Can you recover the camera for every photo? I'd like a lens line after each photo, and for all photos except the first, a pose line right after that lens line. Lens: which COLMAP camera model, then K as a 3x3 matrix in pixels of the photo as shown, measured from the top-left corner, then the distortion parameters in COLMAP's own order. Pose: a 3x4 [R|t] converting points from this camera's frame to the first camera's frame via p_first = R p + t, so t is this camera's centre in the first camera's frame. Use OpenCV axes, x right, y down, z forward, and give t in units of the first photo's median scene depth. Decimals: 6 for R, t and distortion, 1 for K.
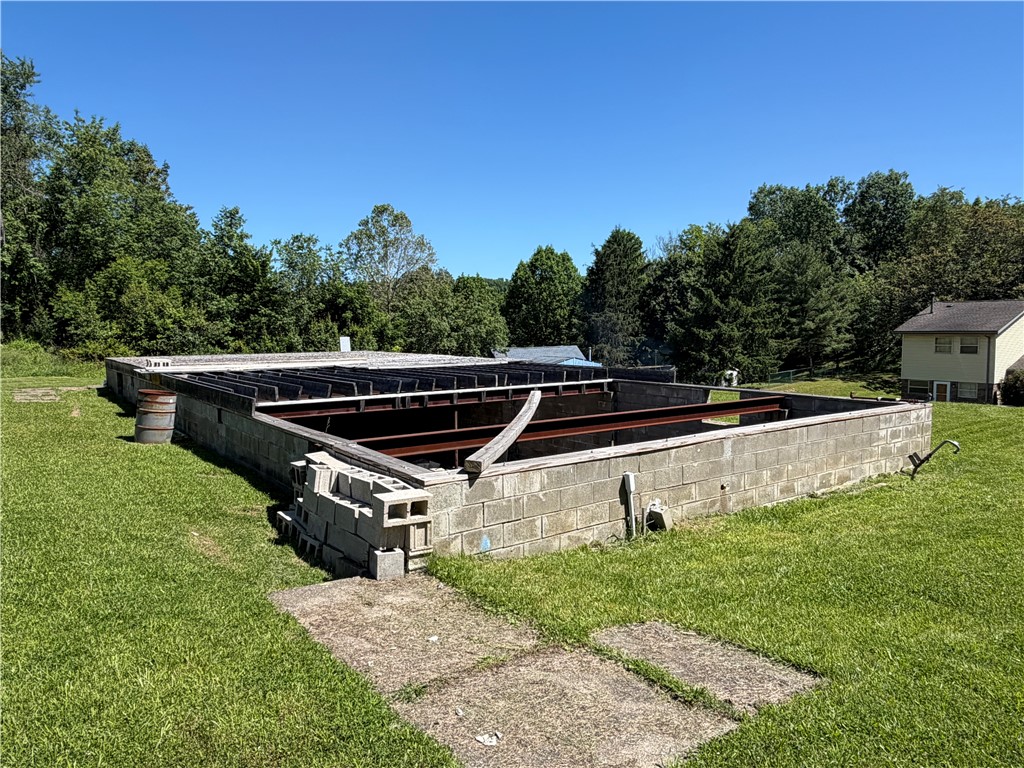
lens RADIAL K [[701.0, 0, 512.0], [0, 701.0, 384.0], [0, 0, 1]] dist [-0.004849, -0.001711]
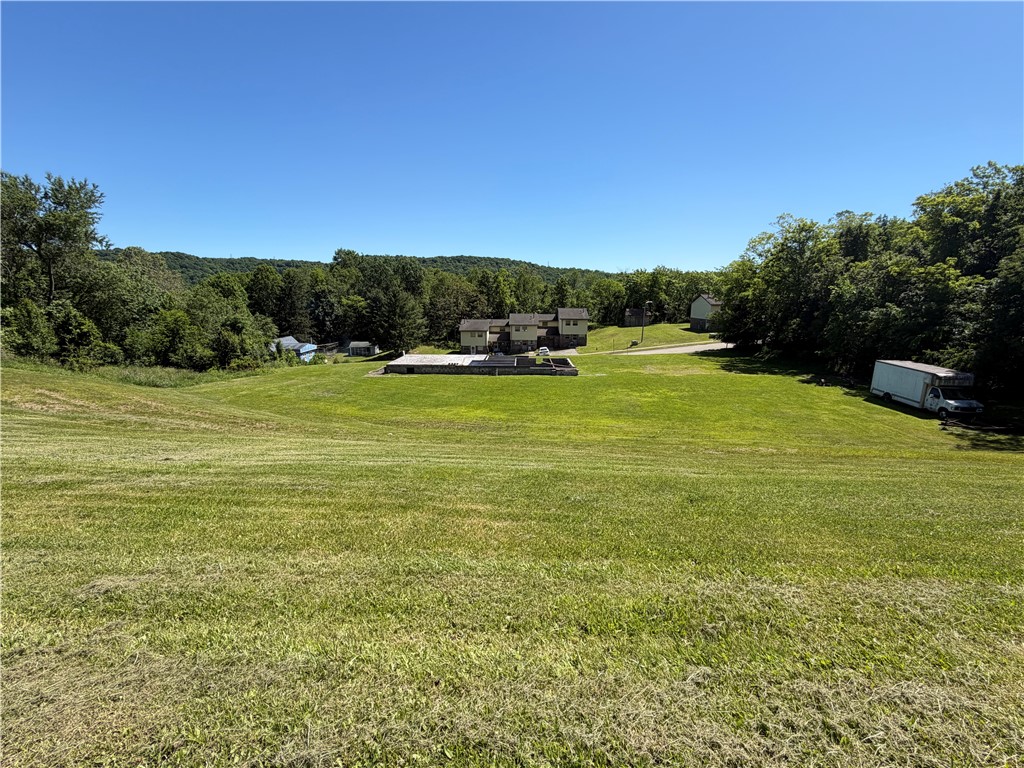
lens RADIAL K [[452.5, 0, 512.0], [0, 452.5, 384.0], [0, 0, 1]] dist [0.000672, -0.000005]
pose [[0.585685, -0.141858, 0.798029, -0.588590], [0.056014, 0.989295, 0.134748, -0.060885], [-0.808601, -0.034219, 0.587361, -0.229968]]
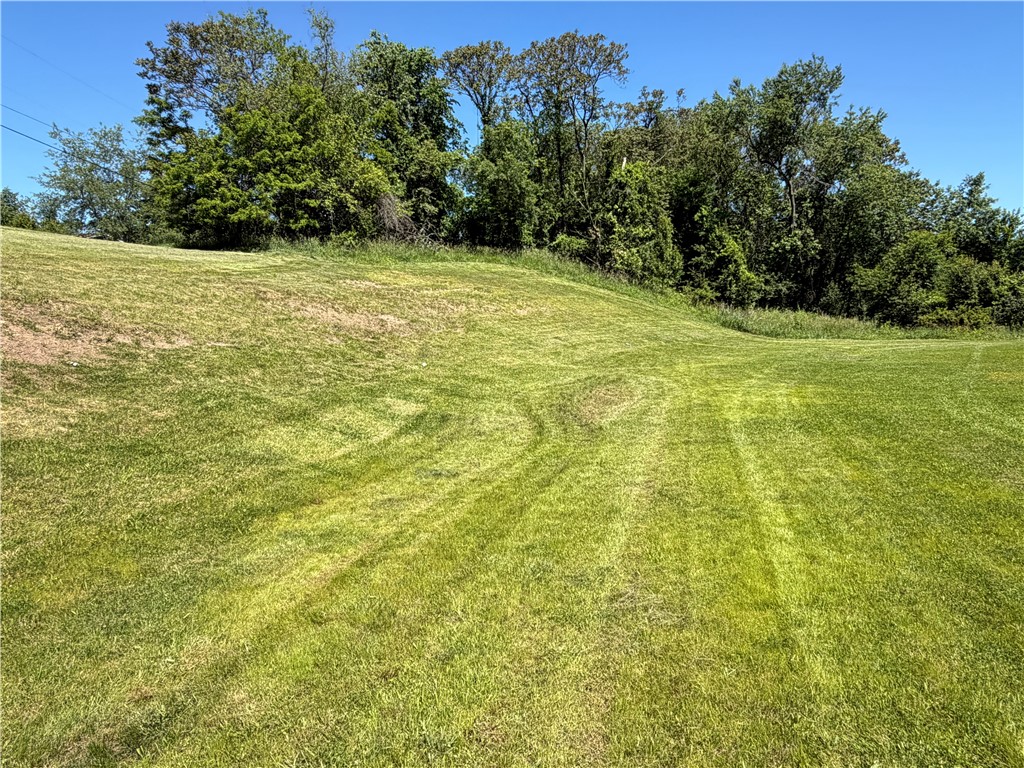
lens RADIAL K [[701.0, 0, 512.0], [0, 701.0, 384.0], [0, 0, 1]] dist [-0.004849, -0.001711]
pose [[0.769807, 0.045619, -0.636644, -0.200181], [-0.024222, 0.998812, 0.042282, 0.013408], [0.637816, -0.017128, 0.769998, -0.136376]]
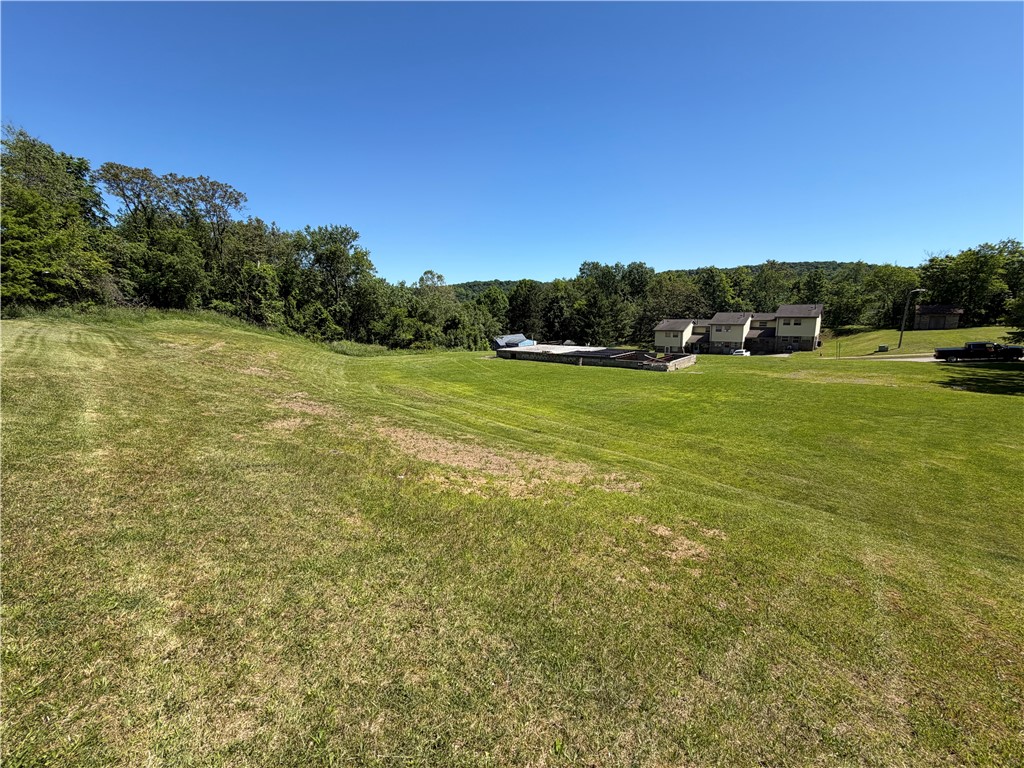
lens RADIAL K [[403.5, 0, 512.0], [0, 403.5, 384.0], [0, 0, 1]] dist [0.000805, 0.000063]
pose [[0.966360, -0.053206, 0.251631, -0.312615], [0.030012, 0.995012, 0.095133, -0.016768], [-0.255438, -0.084381, 0.963136, -0.346640]]
